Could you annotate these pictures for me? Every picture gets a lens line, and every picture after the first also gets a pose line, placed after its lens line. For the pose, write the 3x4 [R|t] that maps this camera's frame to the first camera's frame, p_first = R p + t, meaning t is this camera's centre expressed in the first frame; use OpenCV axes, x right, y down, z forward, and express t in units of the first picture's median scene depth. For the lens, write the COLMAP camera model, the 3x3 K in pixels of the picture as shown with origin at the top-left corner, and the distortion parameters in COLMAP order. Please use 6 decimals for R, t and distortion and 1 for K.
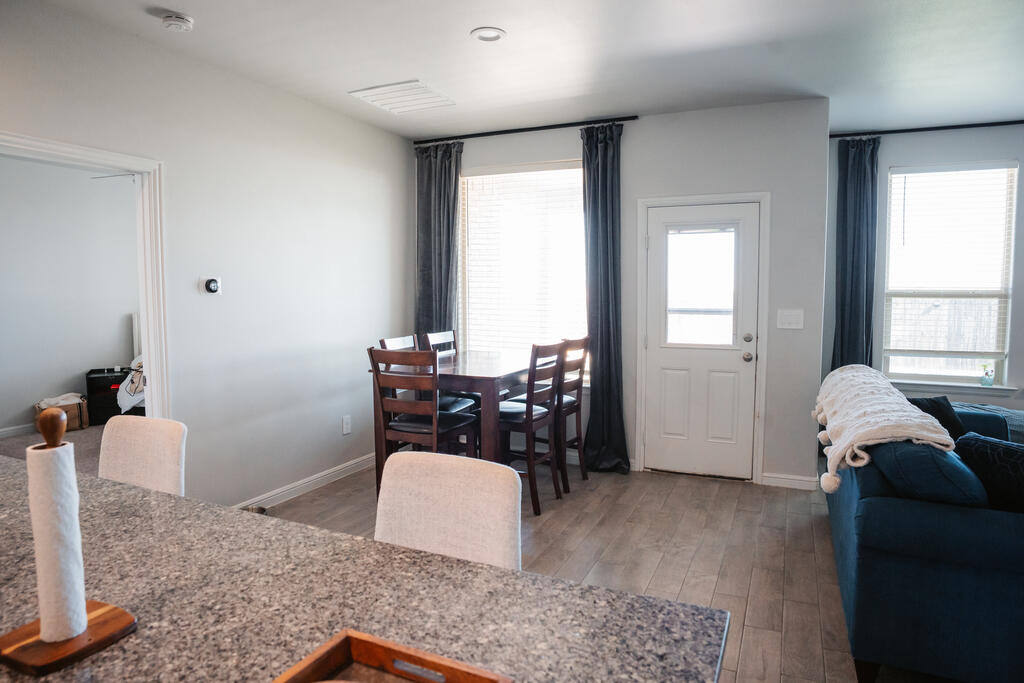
lens RADIAL K [[602.0, 0, 533.9], [0, 602.0, 332.2], [0, 0, 1]] dist [-0.066608, 0.029094]
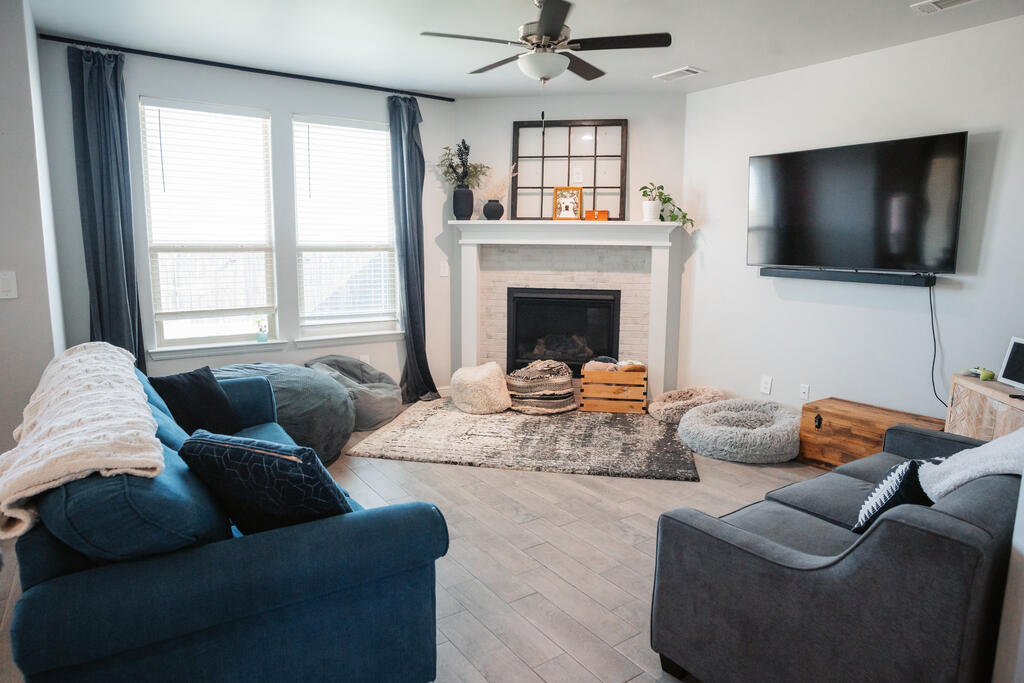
lens RADIAL K [[602.0, 0, 507.0], [0, 602.0, 336.9], [0, 0, 1]] dist [-0.066608, 0.029094]
pose [[0.527006, -0.121363, 0.841151, 0.155320], [0.054164, 0.992535, 0.109270, -0.003411], [-0.848134, -0.012026, 0.529645, 0.125538]]
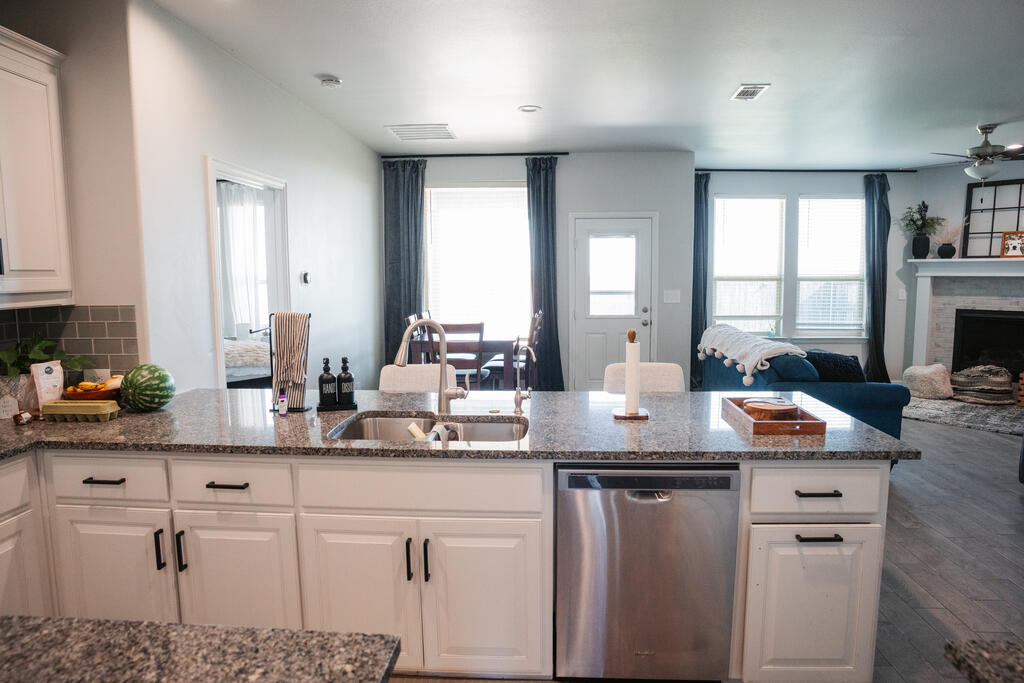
lens RADIAL K [[602.0, 0, 529.1], [0, 602.0, 331.1], [0, 0, 1]] dist [-0.066608, 0.029094]
pose [[0.933255, -0.039521, 0.357033, -0.411484], [0.030072, 0.999036, 0.031980, 0.005243], [-0.357953, -0.019108, 0.933544, -0.267533]]
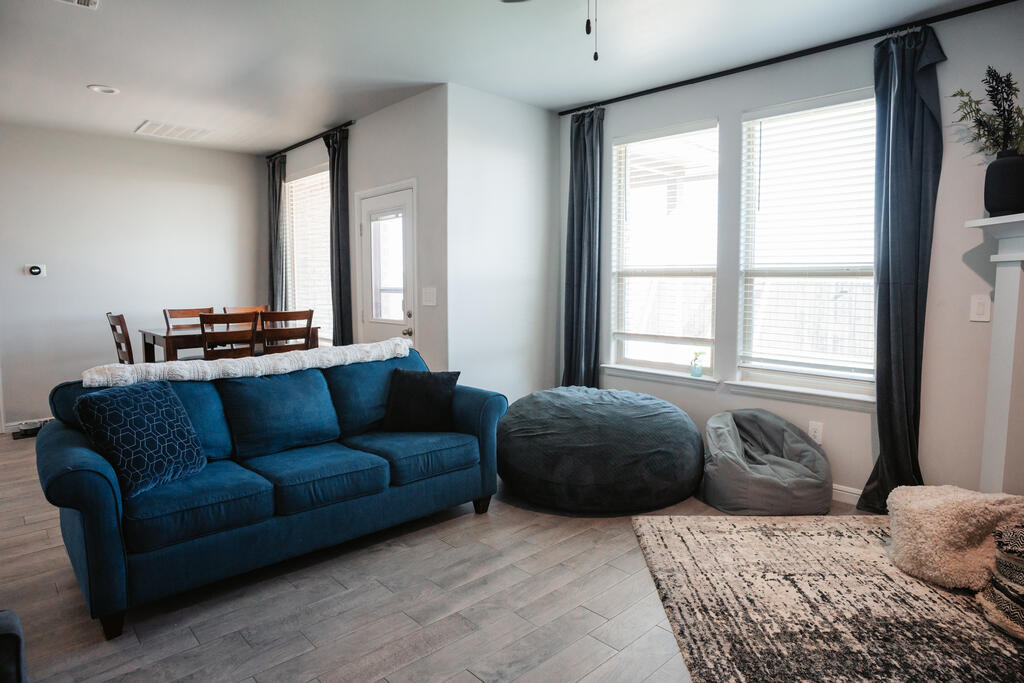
lens RADIAL K [[602.0, 0, 519.6], [0, 602.0, 330.7], [0, 0, 1]] dist [-0.066608, 0.029094]
pose [[0.920208, 0.030823, -0.390214, 0.898727], [-0.025961, 0.999506, 0.017728, 0.014162], [0.390567, -0.006183, 0.920554, 0.065974]]
